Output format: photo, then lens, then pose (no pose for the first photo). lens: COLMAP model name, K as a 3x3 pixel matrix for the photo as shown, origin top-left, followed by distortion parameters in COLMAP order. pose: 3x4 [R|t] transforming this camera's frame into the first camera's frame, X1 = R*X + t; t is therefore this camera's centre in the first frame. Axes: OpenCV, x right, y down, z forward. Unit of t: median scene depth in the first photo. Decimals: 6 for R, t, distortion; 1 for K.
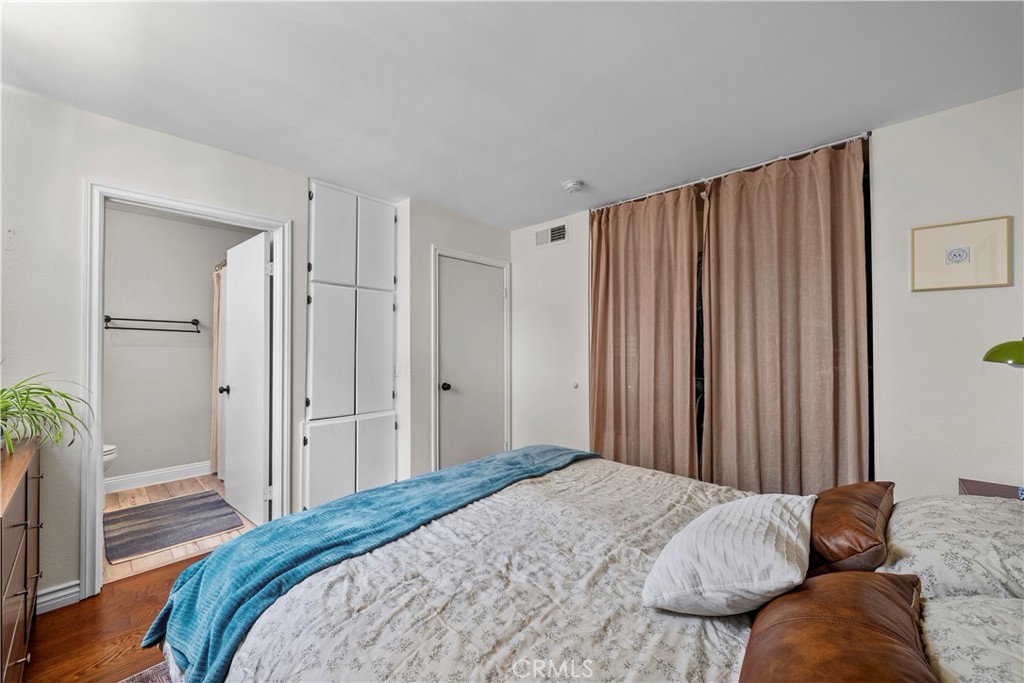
lens RADIAL K [[418.9, 0, 513.5], [0, 418.9, 345.2], [0, 0, 1]] dist [0.002358, 0.000062]
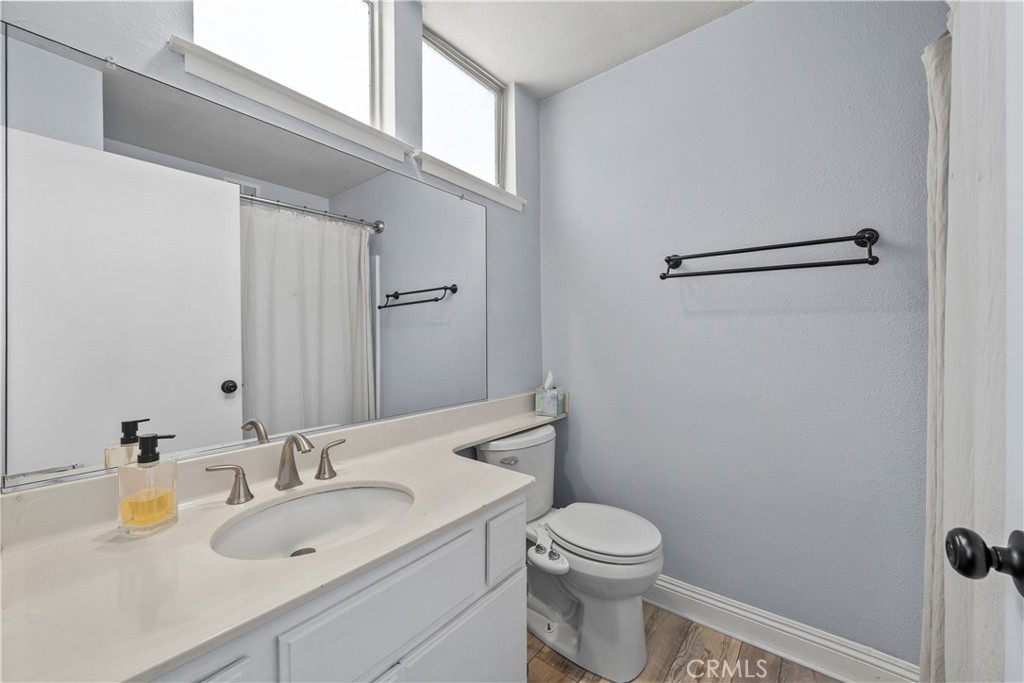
lens RADIAL K [[390.0, 0, 513.9], [0, 390.0, 343.5], [0, 0, 1]] dist [-0.002414, -0.000199]
pose [[0.097767, 0.010591, -0.995153, -0.475325], [0.017696, 0.999767, 0.012378, 0.022550], [0.995052, -0.018821, 0.097557, 0.689354]]
